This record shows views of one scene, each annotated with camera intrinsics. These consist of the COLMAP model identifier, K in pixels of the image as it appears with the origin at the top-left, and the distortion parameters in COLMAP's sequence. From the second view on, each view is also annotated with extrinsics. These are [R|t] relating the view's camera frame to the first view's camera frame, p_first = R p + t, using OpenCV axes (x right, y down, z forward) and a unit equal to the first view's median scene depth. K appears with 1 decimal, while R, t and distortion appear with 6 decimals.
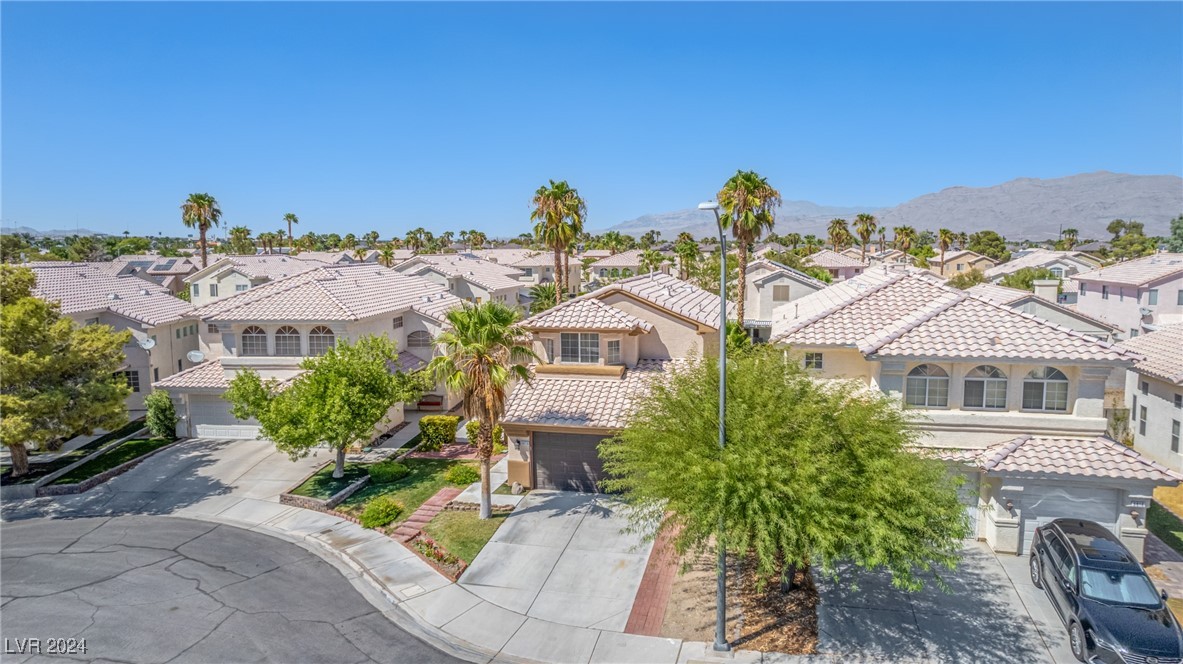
lens RADIAL K [[757.1, 0, 591.5], [0, 757.1, 332.0], [0, 0, 1]] dist [-0.078859, 0.069294]
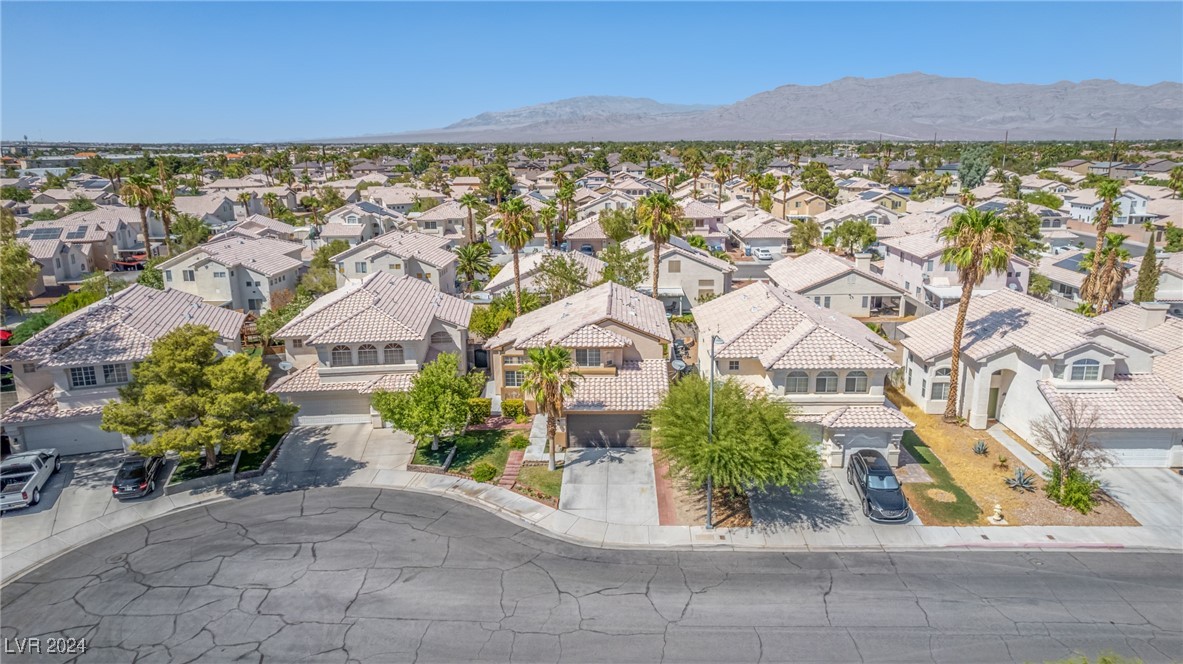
lens RADIAL K [[765.9, 0, 591.5], [0, 765.9, 332.0], [0, 0, 1]] dist [-0.075711, 0.065304]
pose [[0.978965, -0.052986, 0.197027, -0.349624], [0.027458, 0.991119, 0.130110, -0.261012], [-0.202171, -0.121964, 0.971726, -0.601737]]
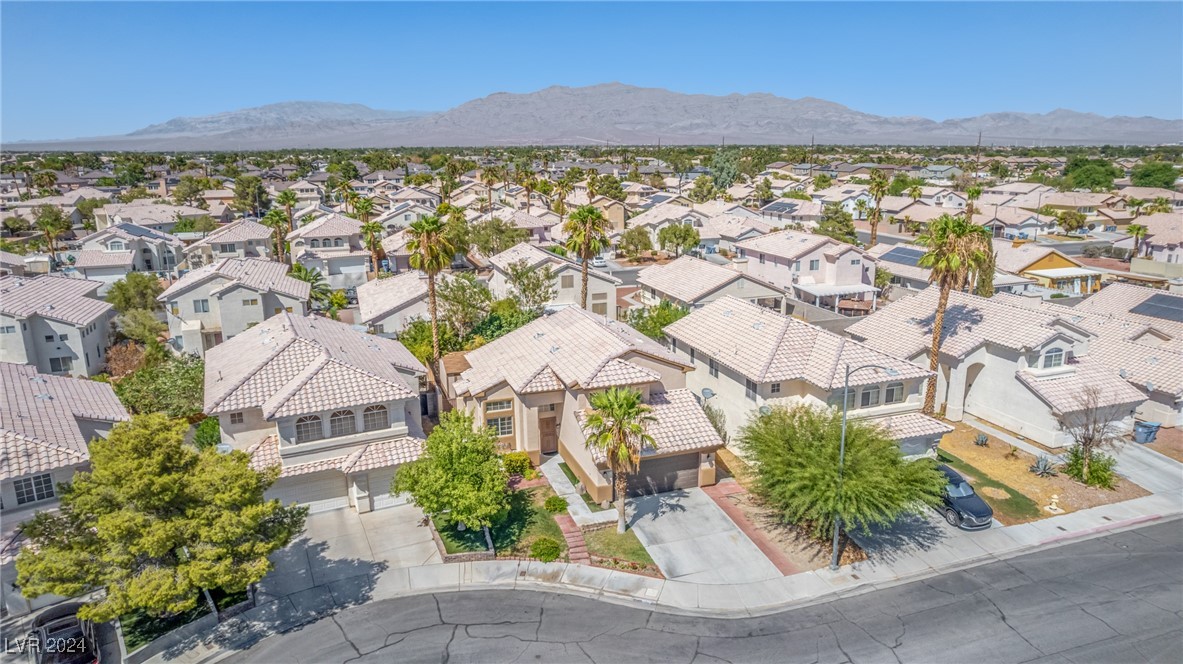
lens RADIAL K [[757.1, 0, 591.5], [0, 757.1, 332.0], [0, 0, 1]] dist [-0.078859, 0.069294]
pose [[0.843736, -0.130155, 0.520739, -0.840191], [0.064829, 0.987764, 0.141845, -0.324669], [-0.532829, -0.085921, 0.841850, -0.157815]]
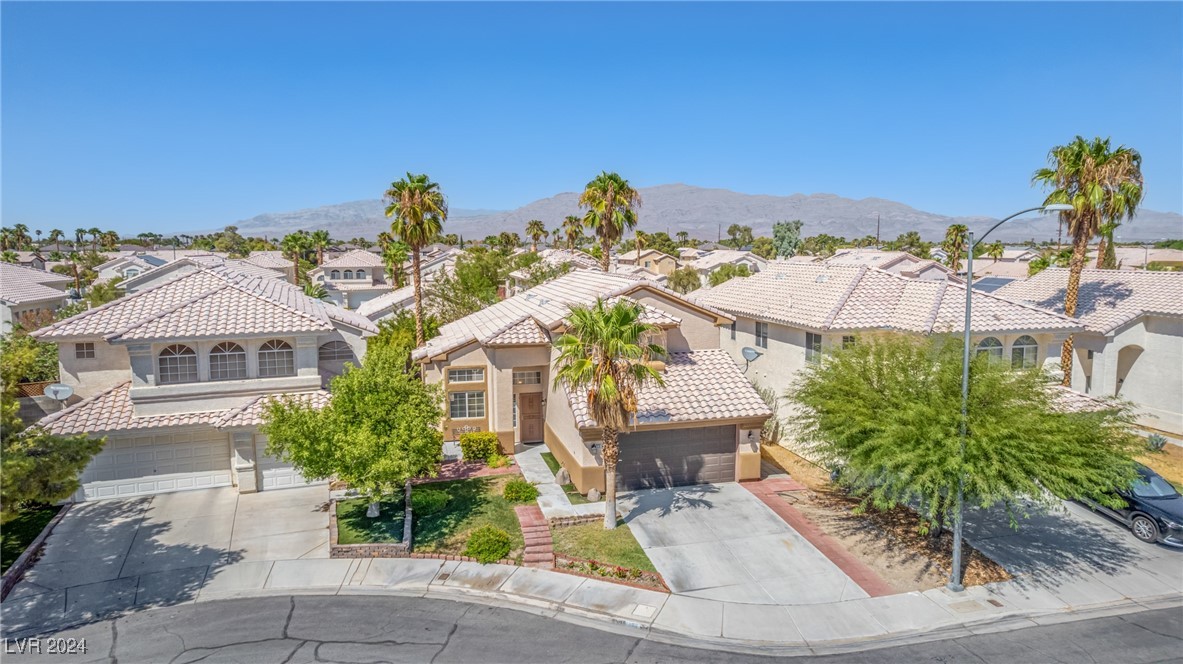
lens RADIAL K [[757.1, 0, 591.5], [0, 757.1, 332.0], [0, 0, 1]] dist [-0.078859, 0.069294]
pose [[0.885556, -0.049440, 0.461894, -0.547019], [0.050085, 0.998686, 0.010872, -0.009919], [-0.461825, 0.013507, 0.886868, 0.154744]]
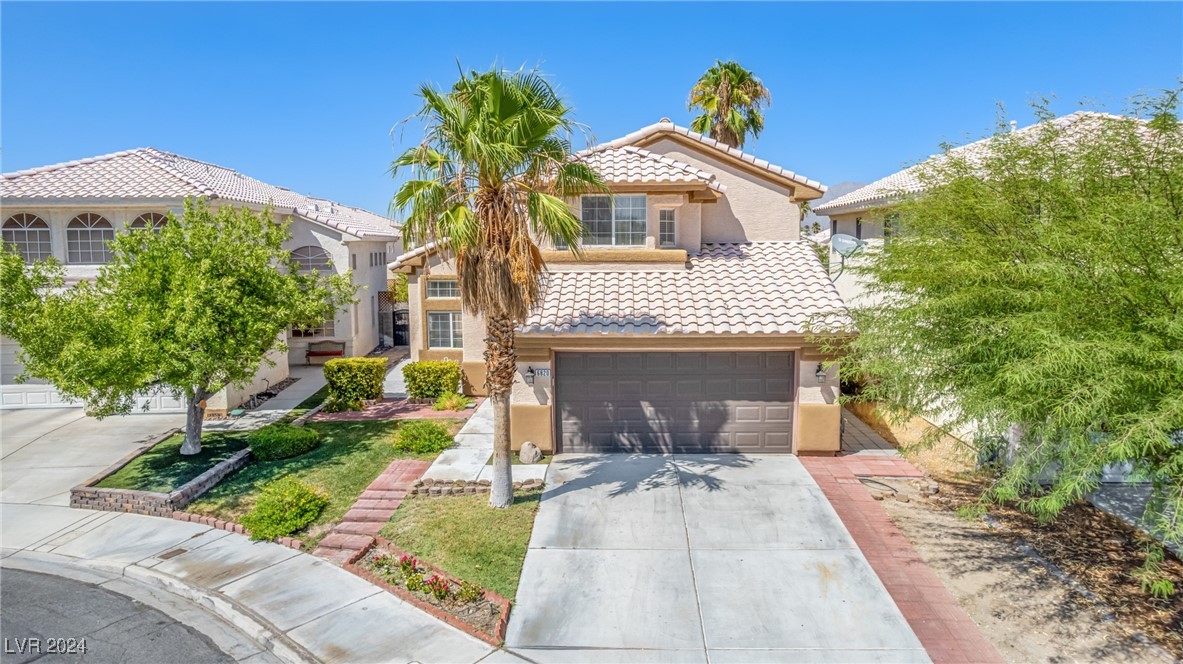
lens RADIAL K [[757.1, 0, 591.5], [0, 757.1, 332.0], [0, 0, 1]] dist [-0.078859, 0.069294]
pose [[0.980989, -0.019622, 0.193067, -0.165740], [0.019494, 0.999807, 0.002562, 0.118156], [-0.193080, 0.001251, 0.981182, 0.441444]]
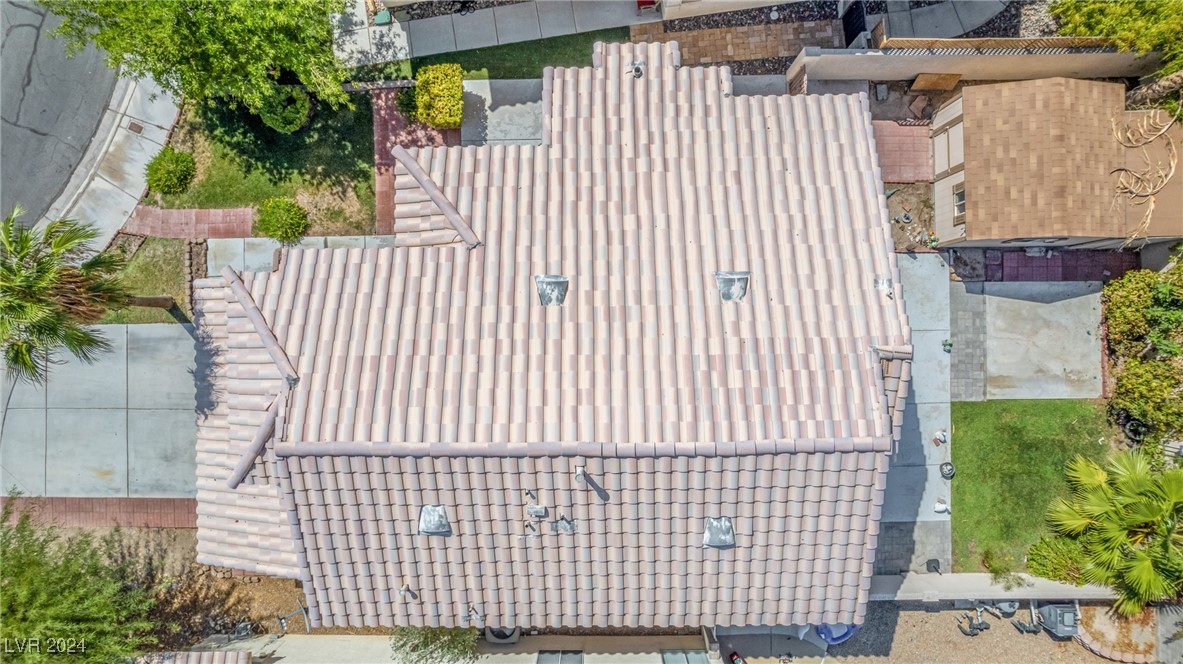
lens RADIAL K [[757.1, 0, 591.5], [0, 757.1, 332.0], [0, 0, 1]] dist [-0.078859, 0.069294]
pose [[0.251414, 0.967824, -0.010403, 0.025964], [-0.097871, 0.036115, 0.994544, -0.623029], [0.962919, -0.249024, 0.103801, 1.285165]]
